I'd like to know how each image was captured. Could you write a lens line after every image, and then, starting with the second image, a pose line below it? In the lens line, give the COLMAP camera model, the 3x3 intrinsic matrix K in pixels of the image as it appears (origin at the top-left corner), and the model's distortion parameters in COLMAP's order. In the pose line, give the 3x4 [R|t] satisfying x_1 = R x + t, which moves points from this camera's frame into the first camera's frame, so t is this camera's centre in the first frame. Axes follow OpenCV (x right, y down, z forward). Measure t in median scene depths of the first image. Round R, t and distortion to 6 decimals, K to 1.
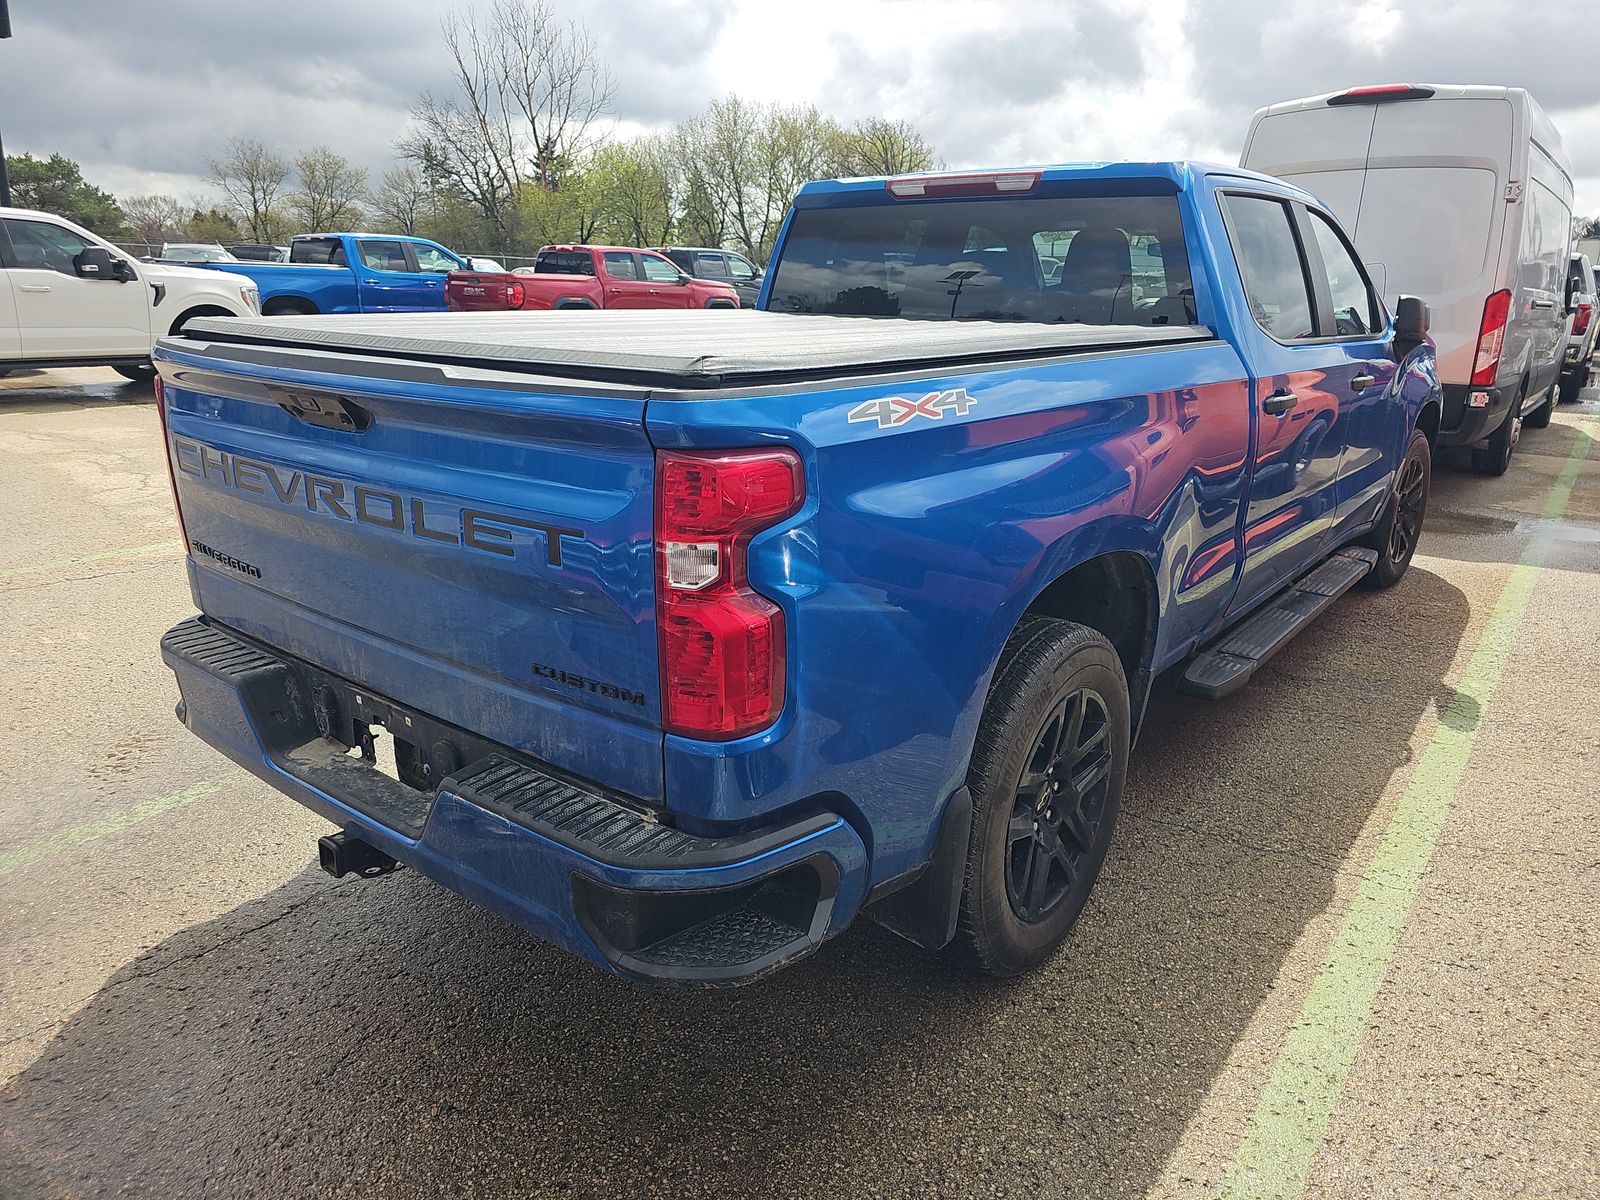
lens RADIAL K [[1061.7, 0, 798.0], [0, 1061.7, 607.4], [0, 0, 1]] dist [0.057138, -0.045613]
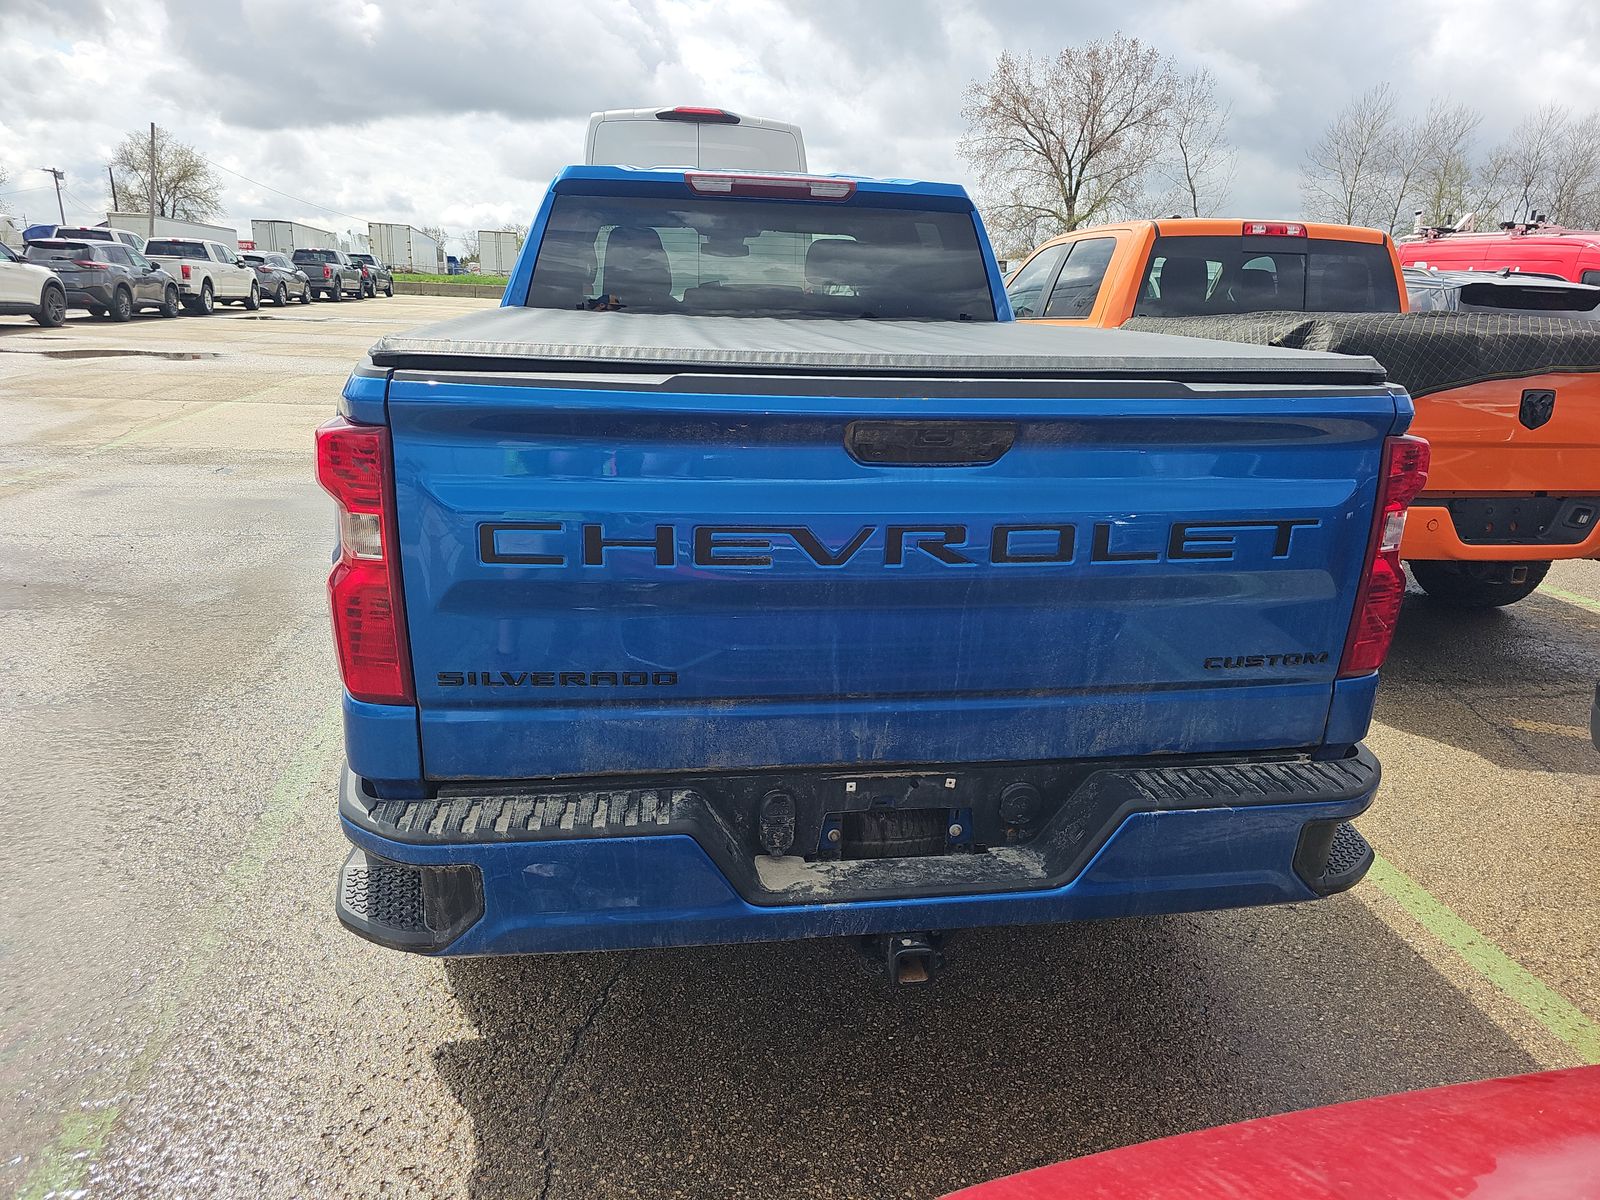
lens RADIAL K [[1061.7, 0, 798.0], [0, 1061.7, 607.4], [0, 0, 1]] dist [0.057138, -0.045613]
pose [[0.682458, -0.207296, 0.700913, -0.628571], [0.195139, 0.975807, 0.098595, -0.090376], [-0.704394, 0.069489, 0.706399, 0.268502]]
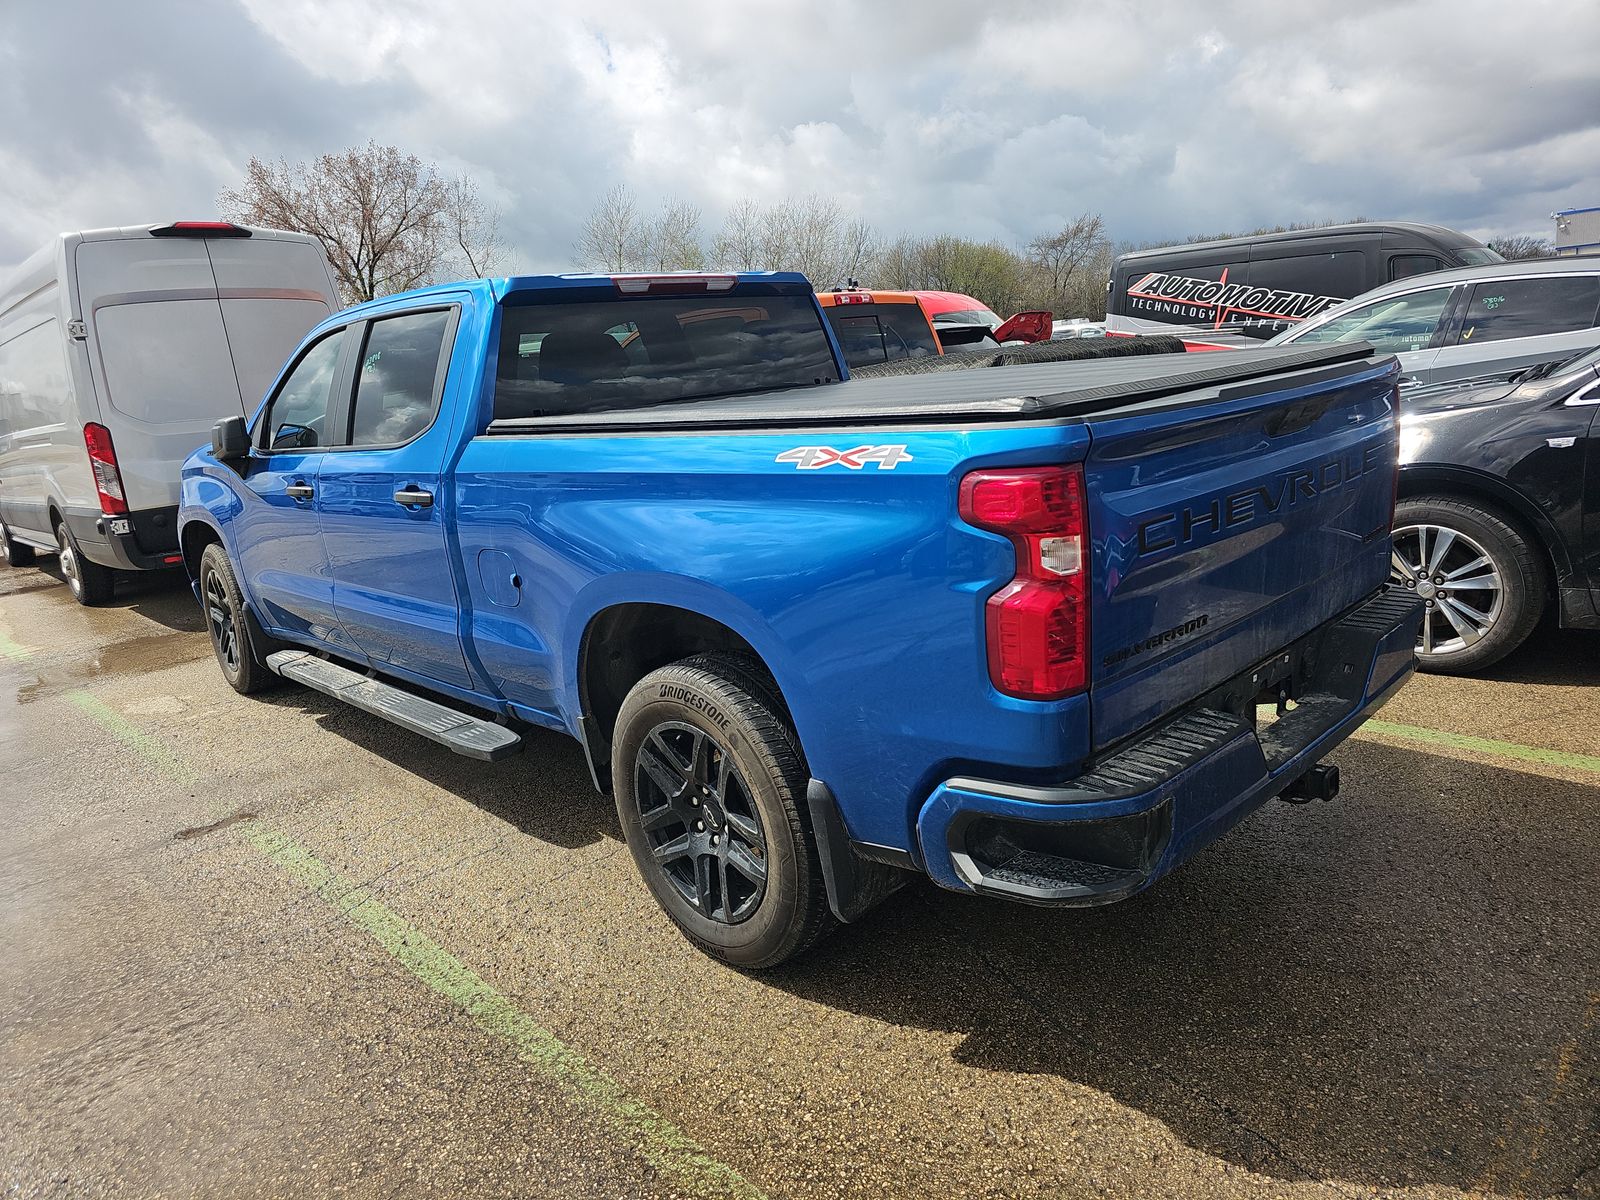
lens RADIAL K [[1061.7, 0, 798.0], [0, 1061.7, 607.4], [0, 0, 1]] dist [0.057138, -0.045613]
pose [[0.135824, -0.257151, 0.956779, -0.963431], [0.379598, 0.905538, 0.189491, -0.235950], [-0.915127, 0.337454, 0.220608, 0.707987]]
